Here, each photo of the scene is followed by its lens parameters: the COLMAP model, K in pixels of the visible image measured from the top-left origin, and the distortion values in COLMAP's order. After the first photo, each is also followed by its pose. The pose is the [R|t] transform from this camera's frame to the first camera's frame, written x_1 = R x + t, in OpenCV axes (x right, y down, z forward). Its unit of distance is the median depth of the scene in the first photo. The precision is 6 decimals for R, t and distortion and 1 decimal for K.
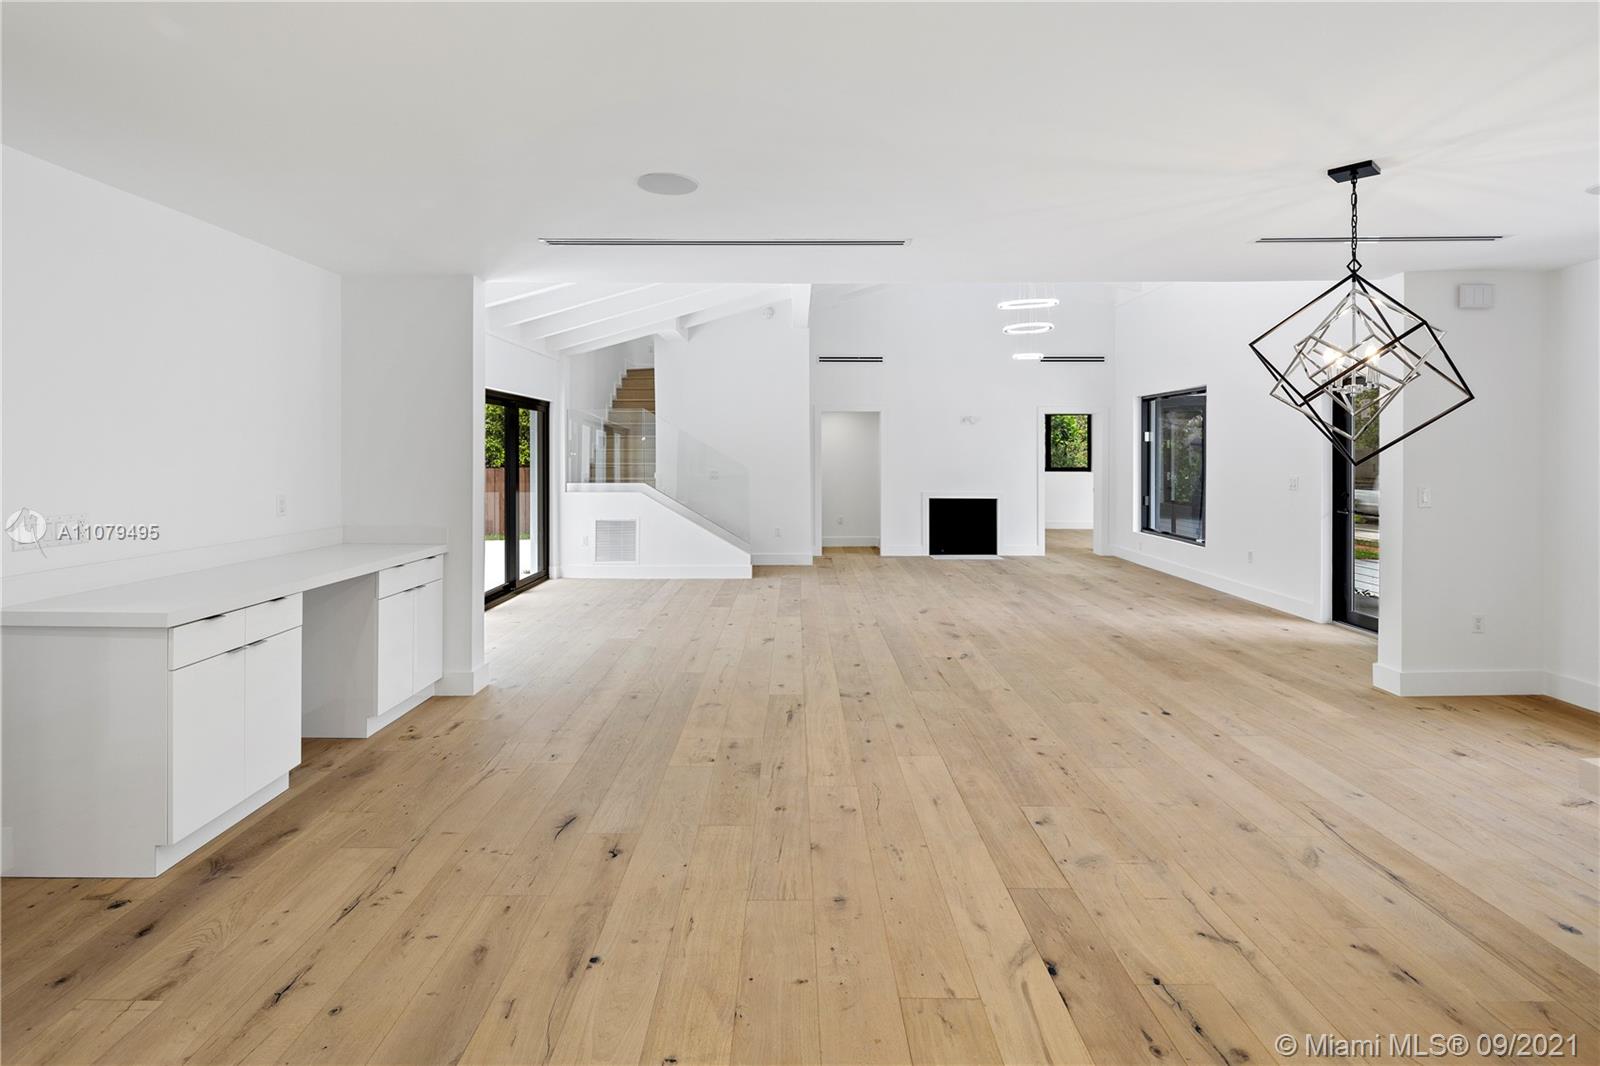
lens RADIAL K [[774.2, 0, 793.3], [0, 774.2, 451.6], [0, 0, 1]] dist [0.003479, -0.001279]
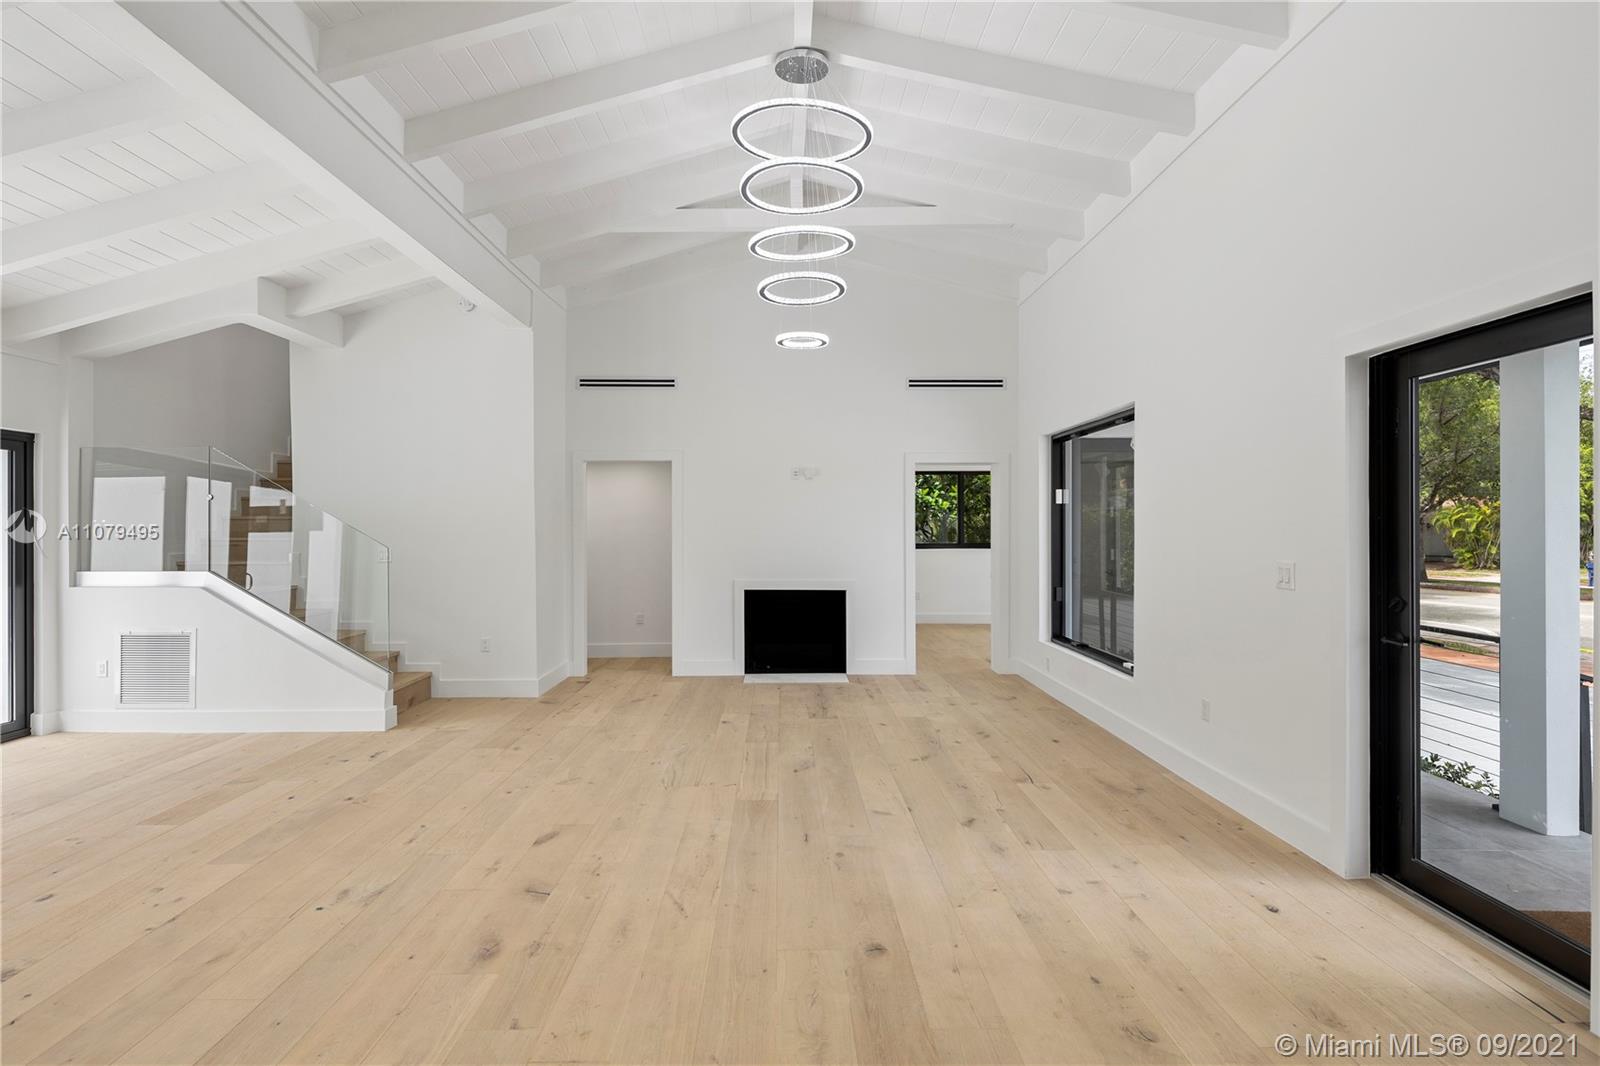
lens RADIAL K [[774.2, 0, 794.4], [0, 774.2, 522.1], [0, 0, 1]] dist [0.003479, -0.001279]
pose [[0.999787, 0.000010, 0.020654, 0.237898], [0.000084, 0.999990, -0.004521, 0.005714], [-0.020654, 0.004522, 0.999776, 0.379501]]
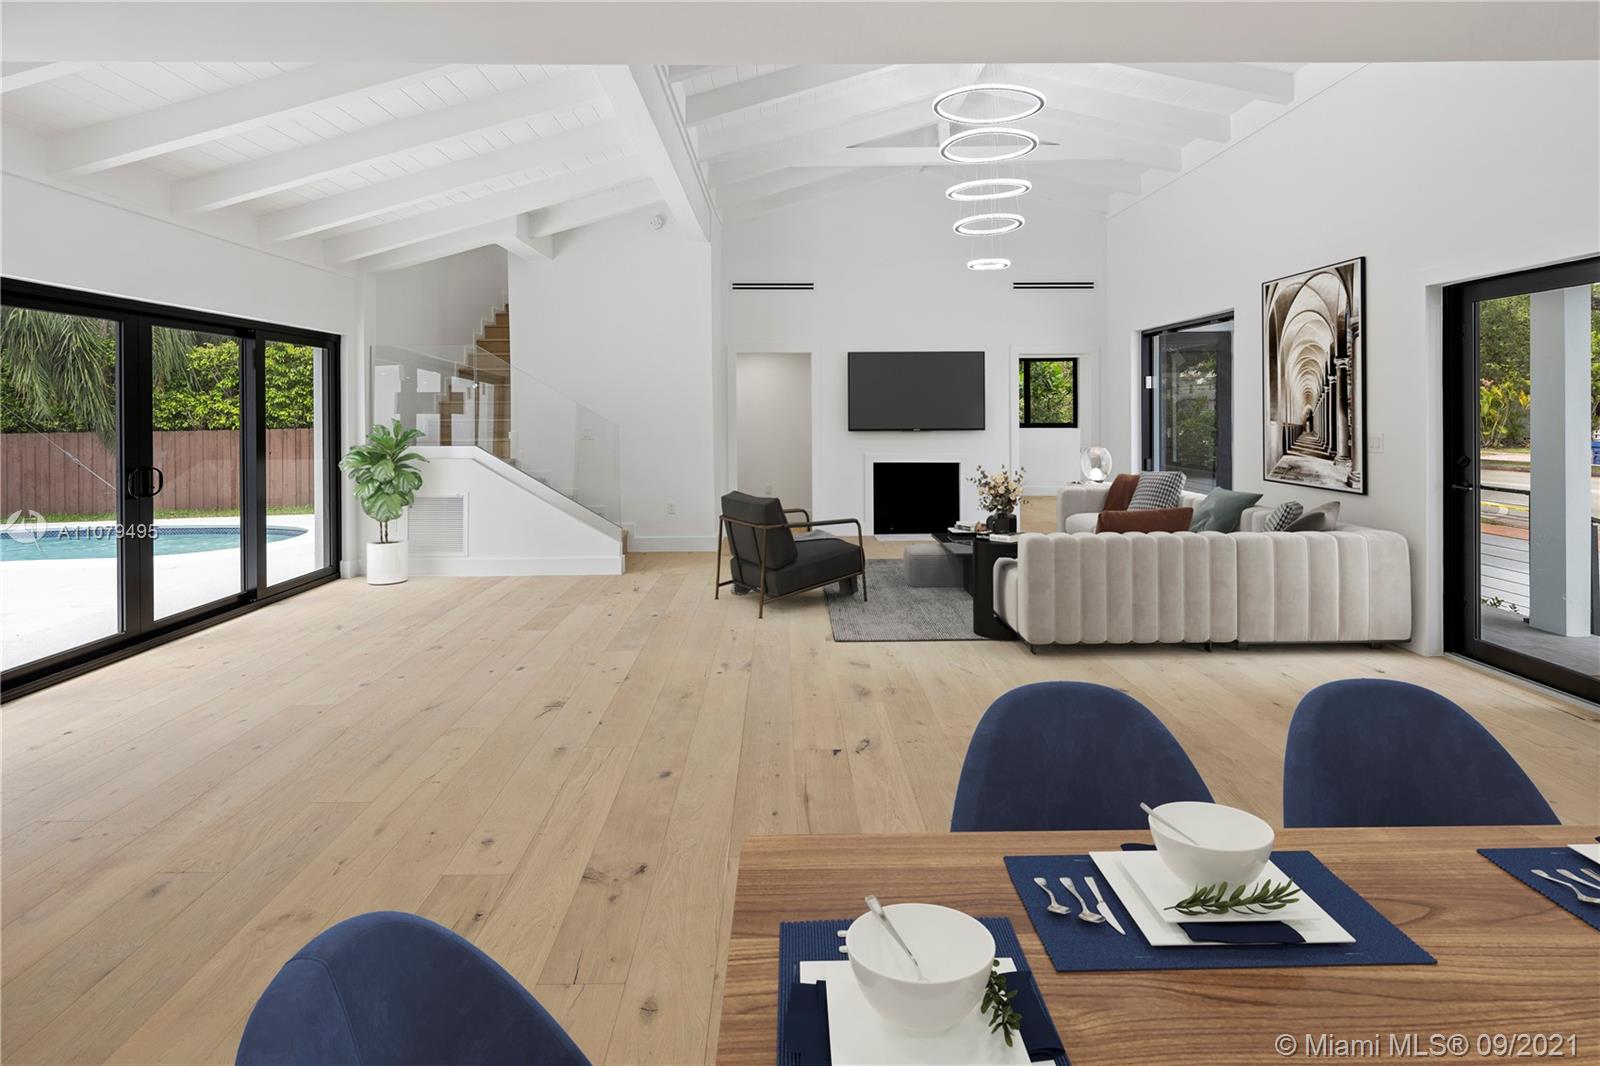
lens RADIAL K [[774.2, 0, 795.3], [0, 774.2, 406.7], [0, 0, 1]] dist [0.003479, -0.001279]
pose [[0.999822, -0.003646, 0.018516, 0.094846], [0.003698, 0.999989, -0.002790, 0.006468], [-0.018506, 0.002858, 0.999825, 0.248587]]
